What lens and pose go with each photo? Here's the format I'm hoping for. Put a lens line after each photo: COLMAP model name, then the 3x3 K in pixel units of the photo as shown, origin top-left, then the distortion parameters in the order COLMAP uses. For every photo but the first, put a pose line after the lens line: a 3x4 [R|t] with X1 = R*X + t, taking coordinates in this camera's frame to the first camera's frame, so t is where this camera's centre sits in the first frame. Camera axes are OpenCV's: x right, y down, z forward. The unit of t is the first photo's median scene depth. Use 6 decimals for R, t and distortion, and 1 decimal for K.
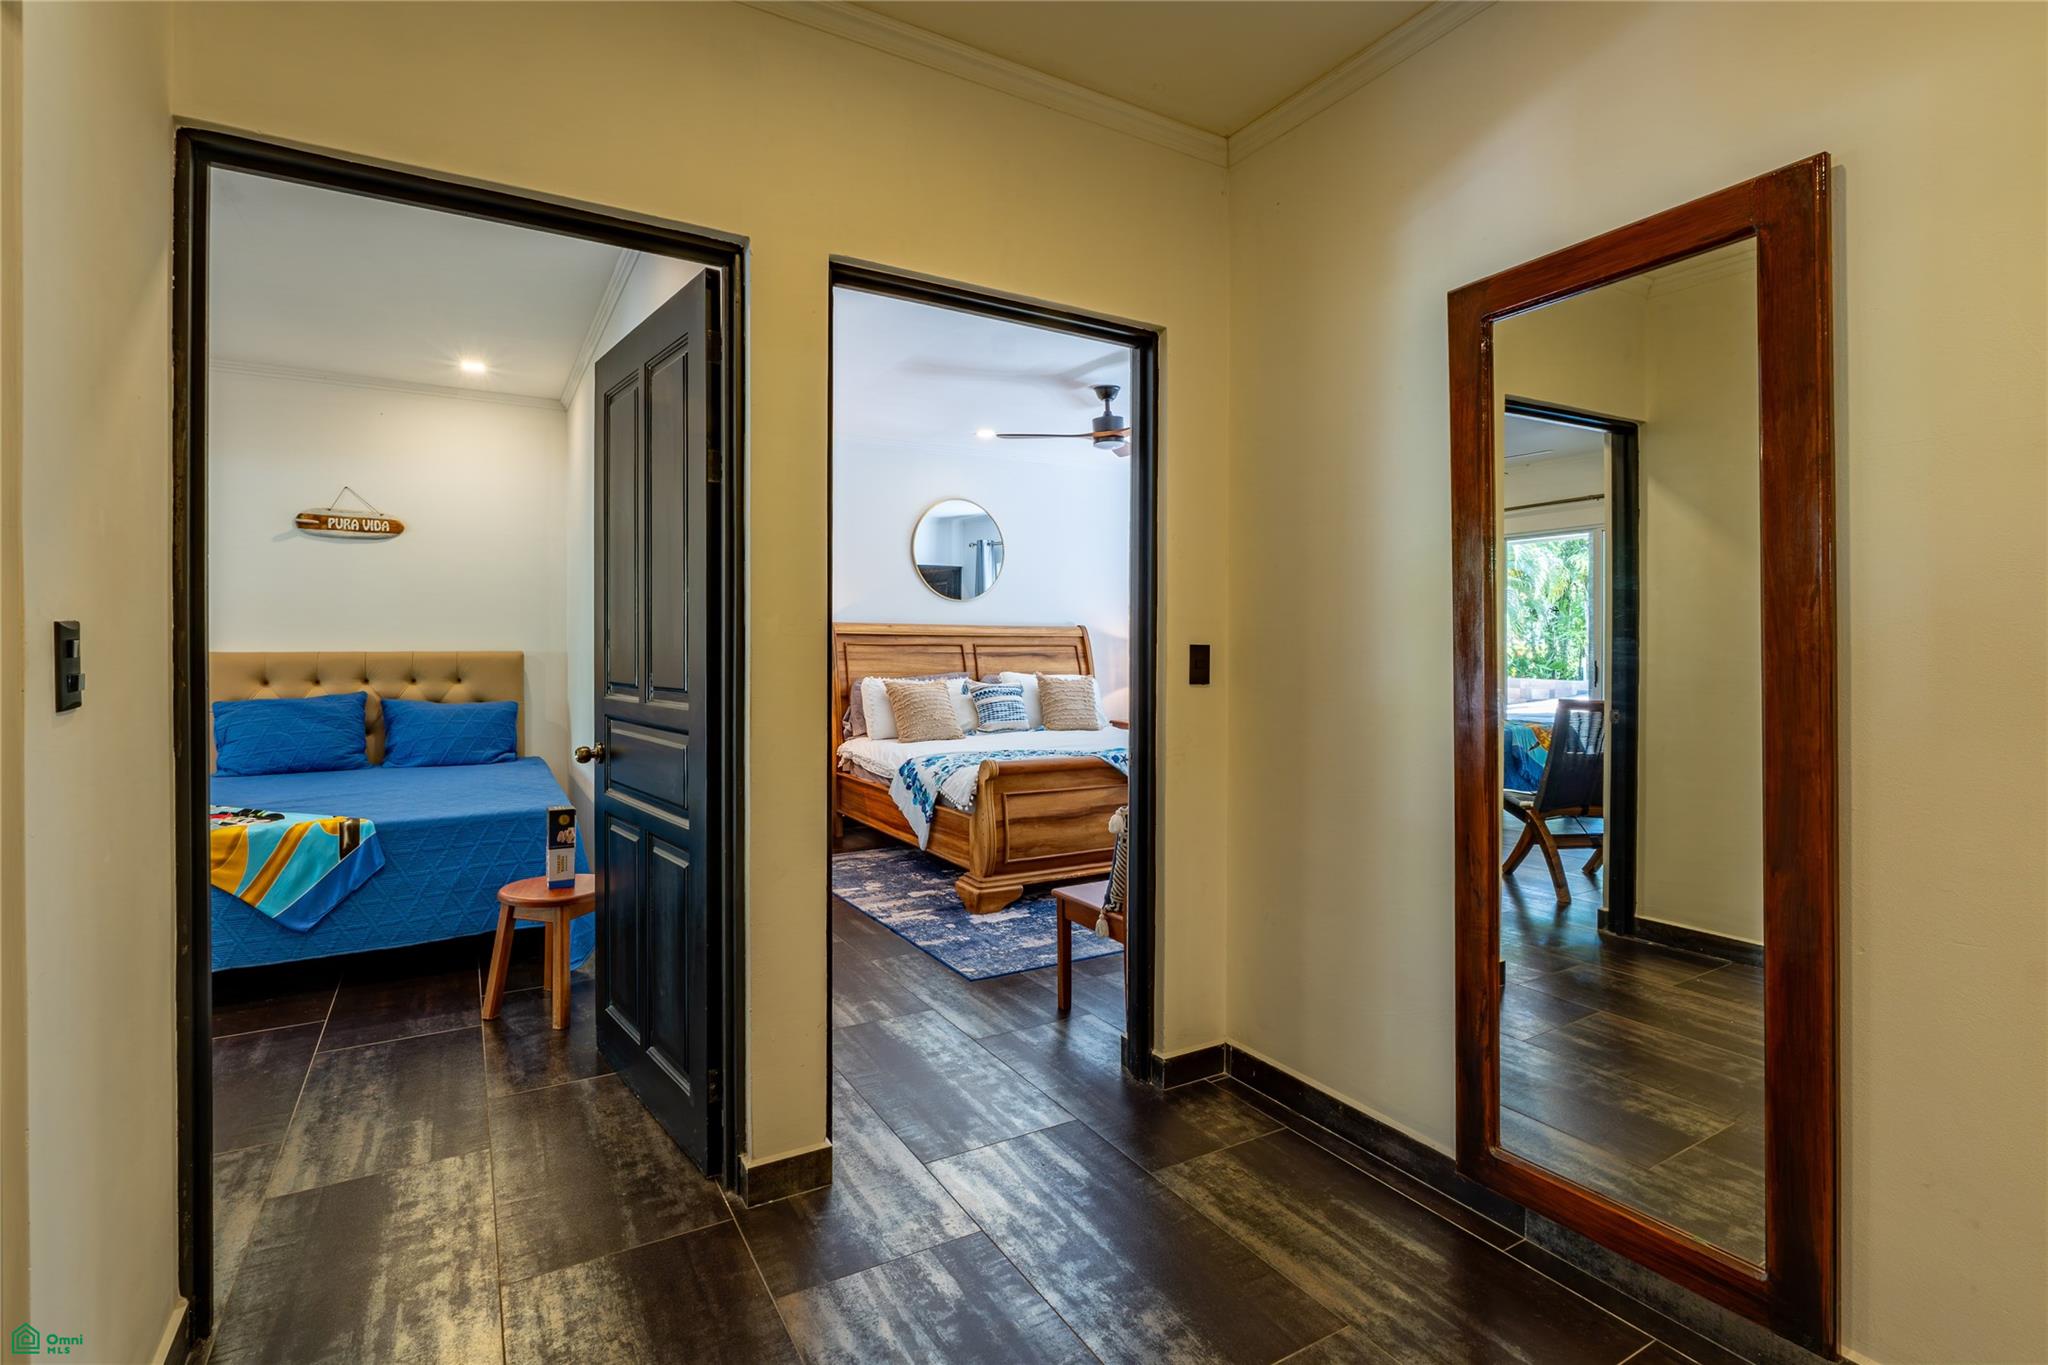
lens RADIAL K [[963.4, 0, 1029.9], [0, 963.4, 648.9], [0, 0, 1]] dist [-0.001831, -0.000098]
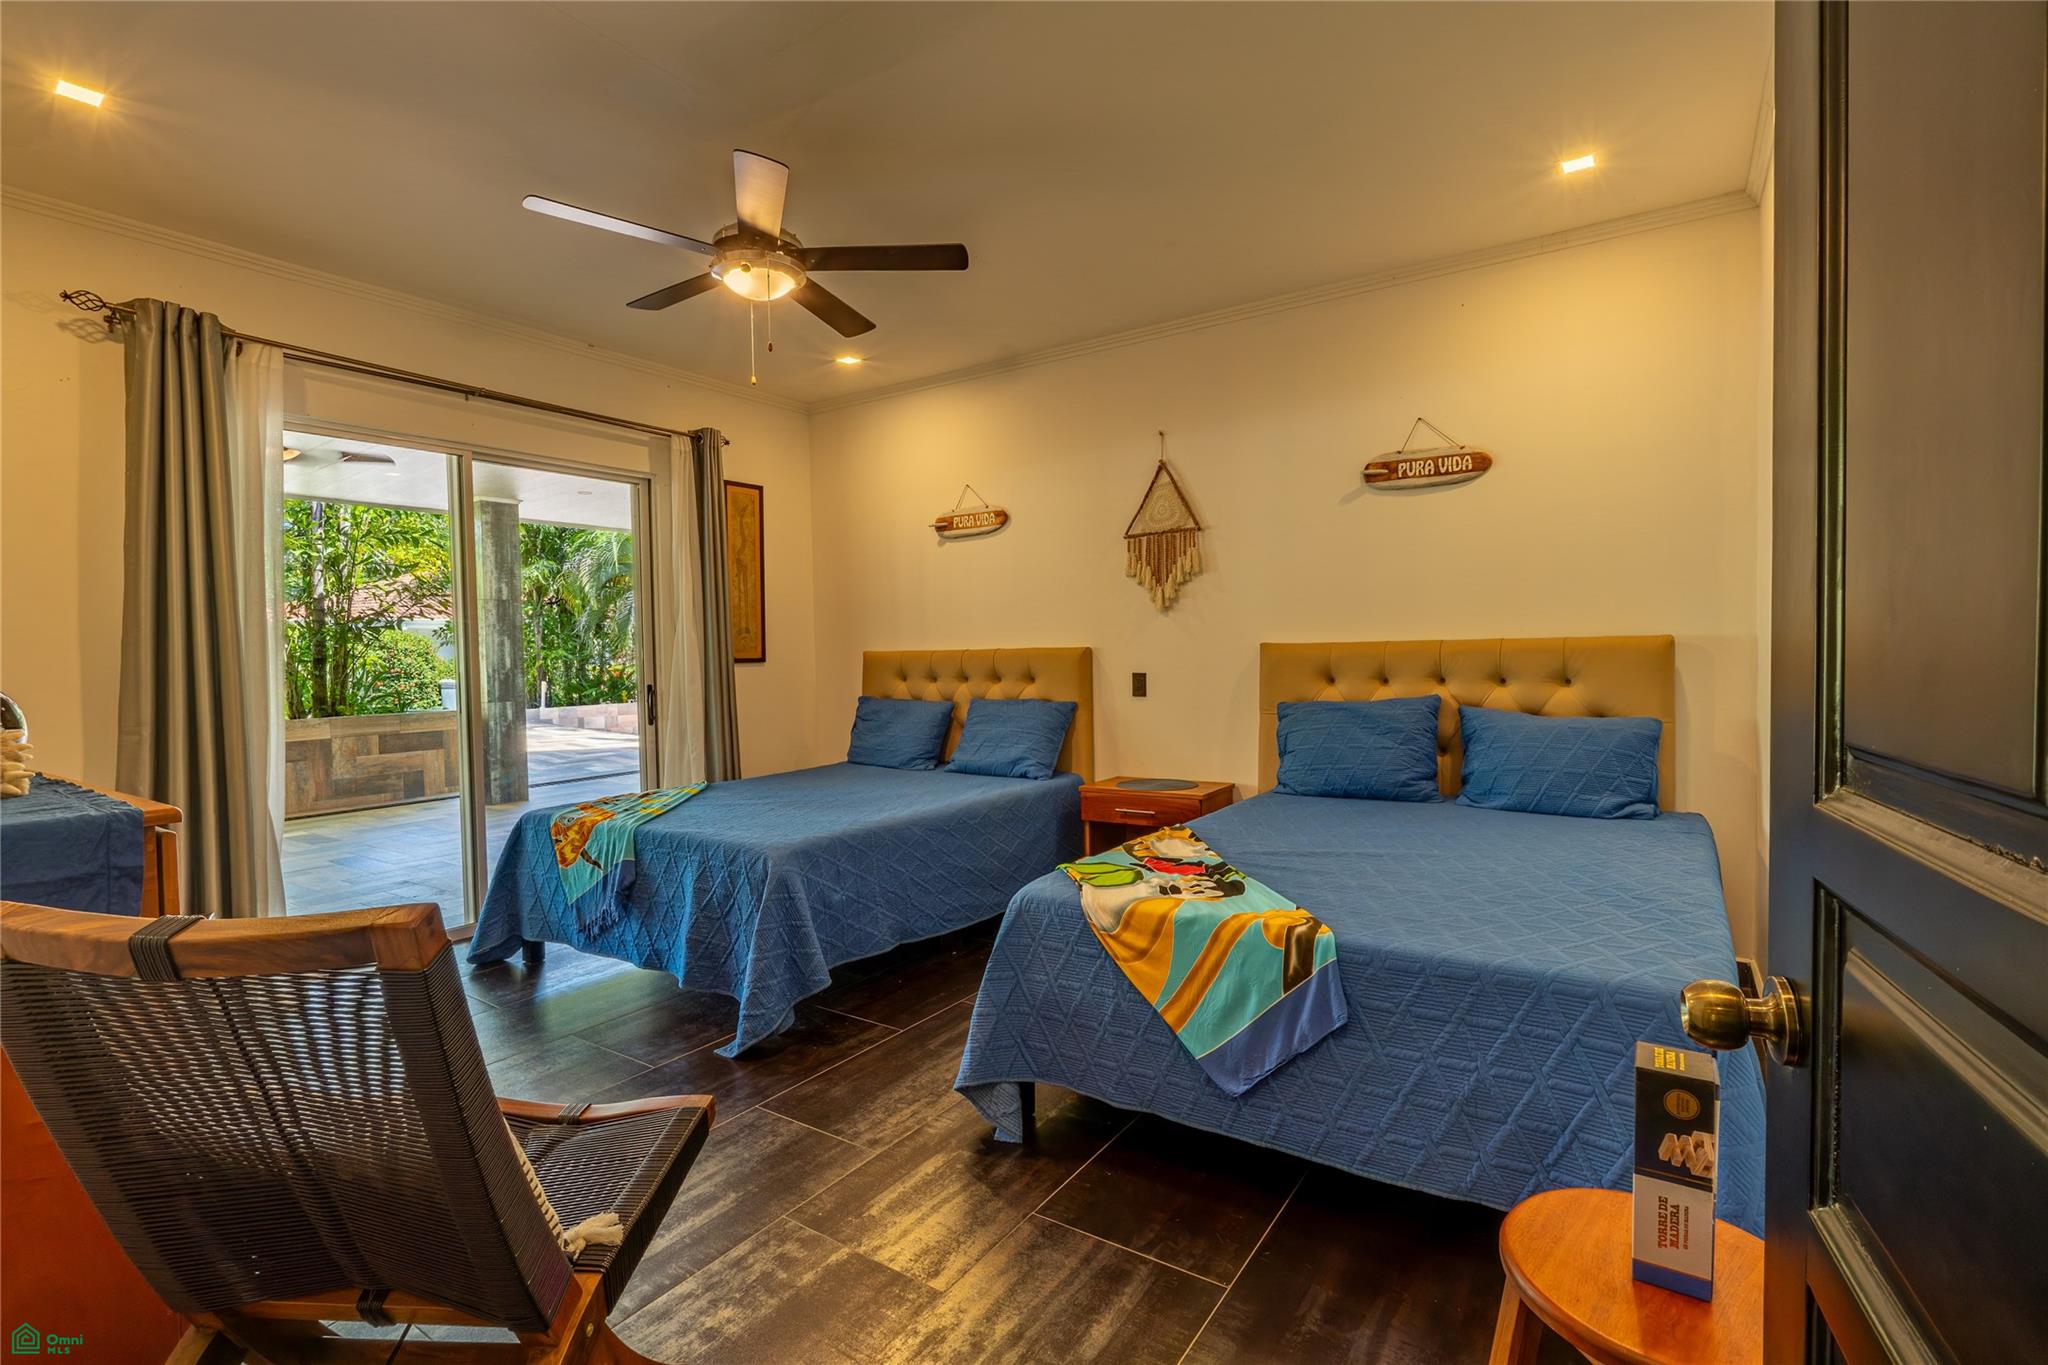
lens RADIAL K [[950.3, 0, 1024.0], [0, 950.3, 682.5], [0, 0, 1]] dist [-0.003035, -0.000543]
pose [[0.429831, 0.024642, -0.902573, -0.193910], [0.015334, 0.999284, 0.034585, 0.005818], [0.902779, -0.028705, 0.429145, 0.445297]]
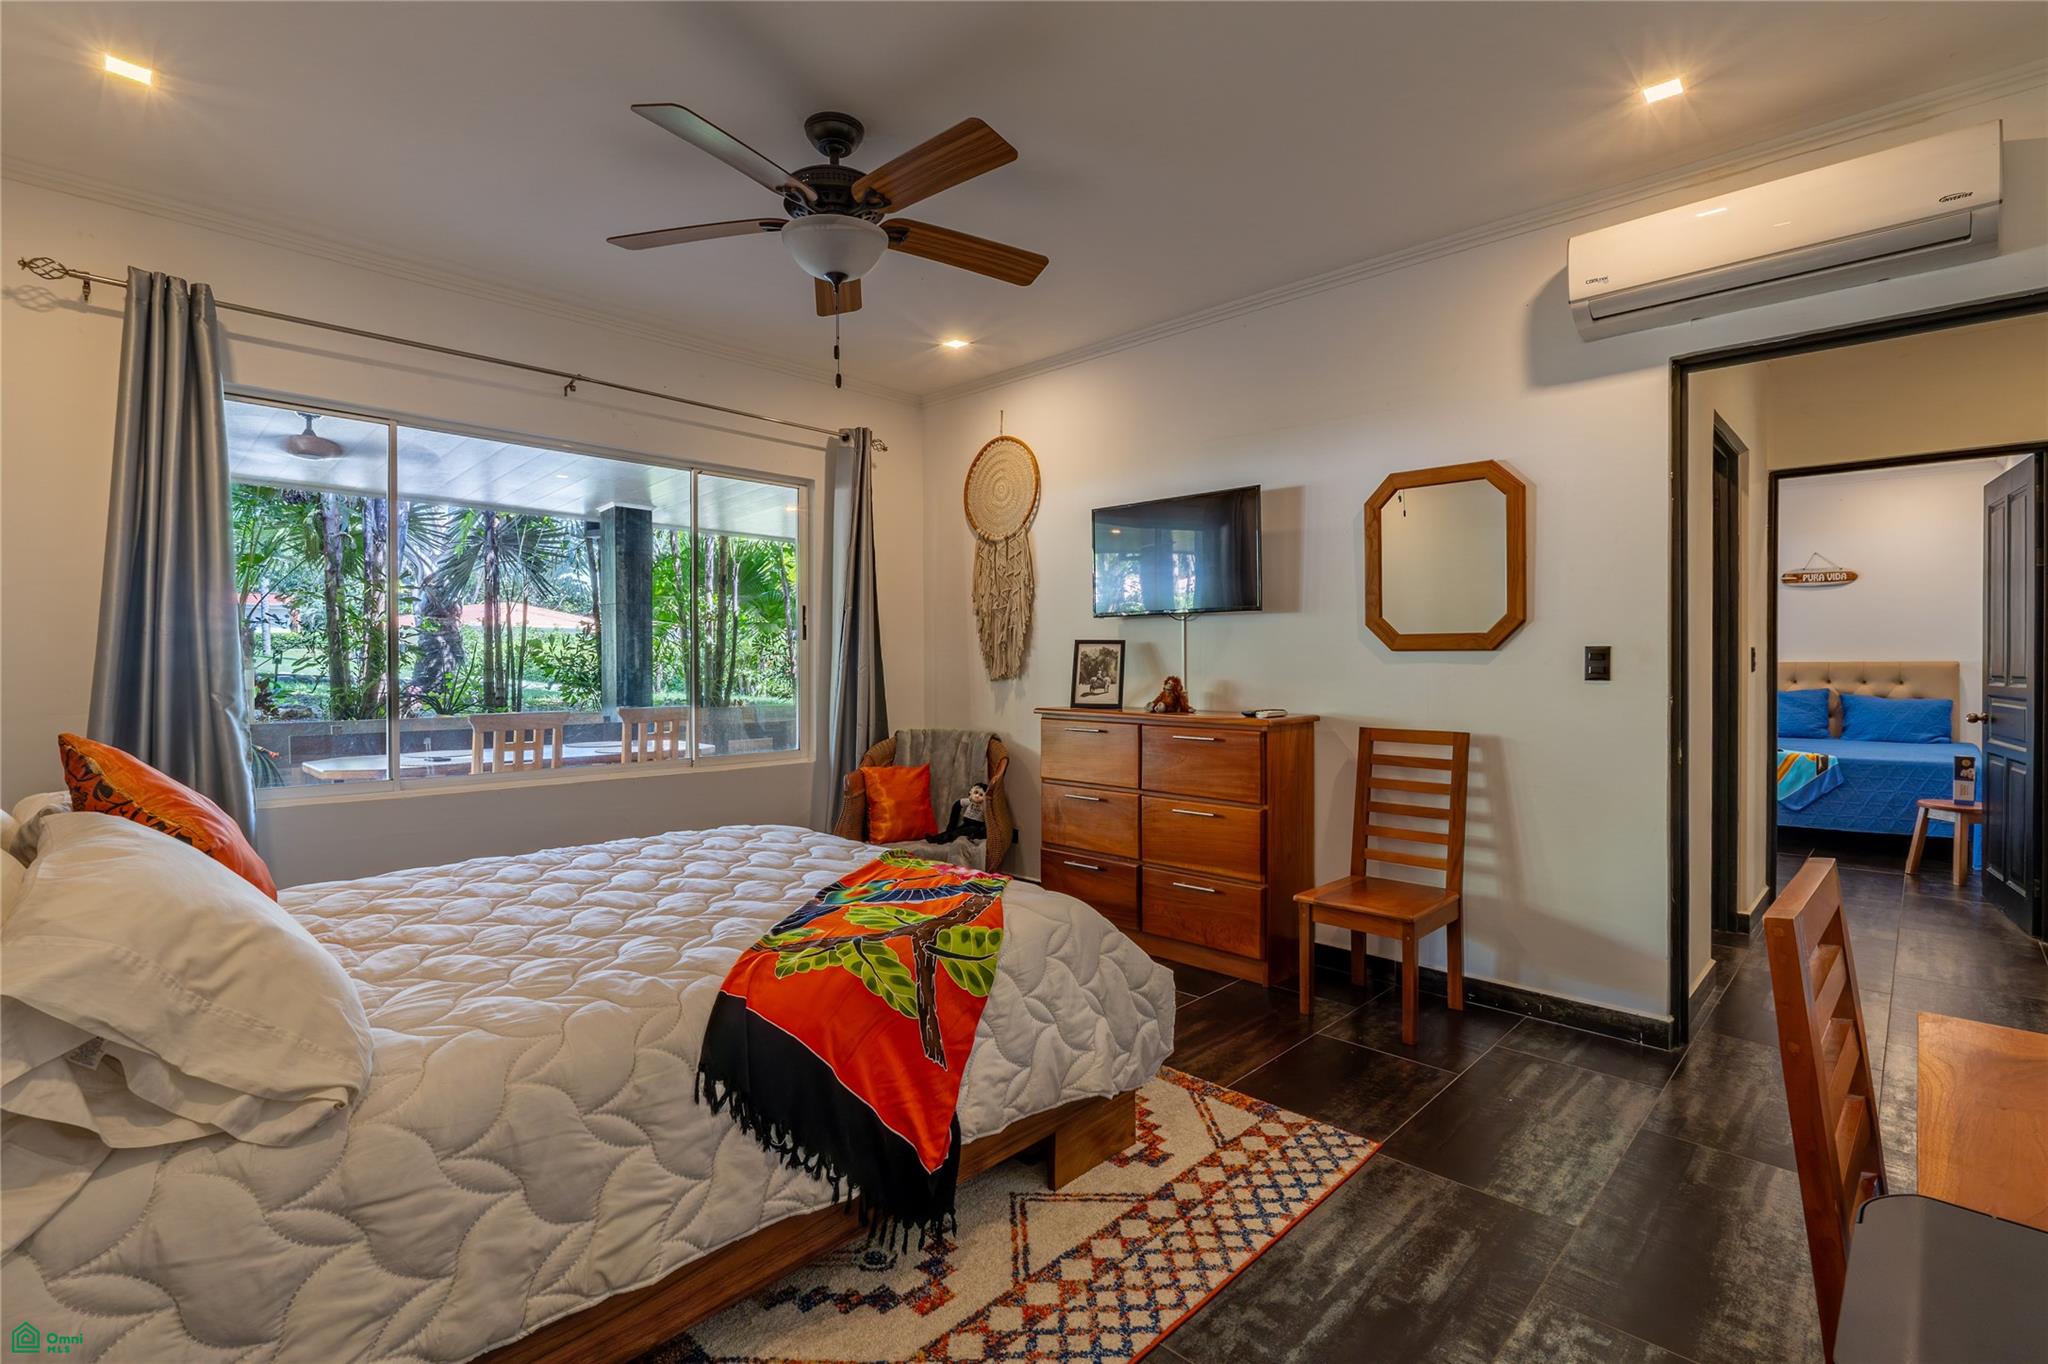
lens RADIAL K [[950.3, 0, 1024.0], [0, 950.3, 682.0], [0, 0, 1]] dist [-0.003035, -0.000543]
pose [[0.268278, 0.012053, -0.963266, 0.429891], [0.004377, 0.999896, 0.013730, 0.009196], [0.963331, -0.007899, 0.268198, -0.655418]]
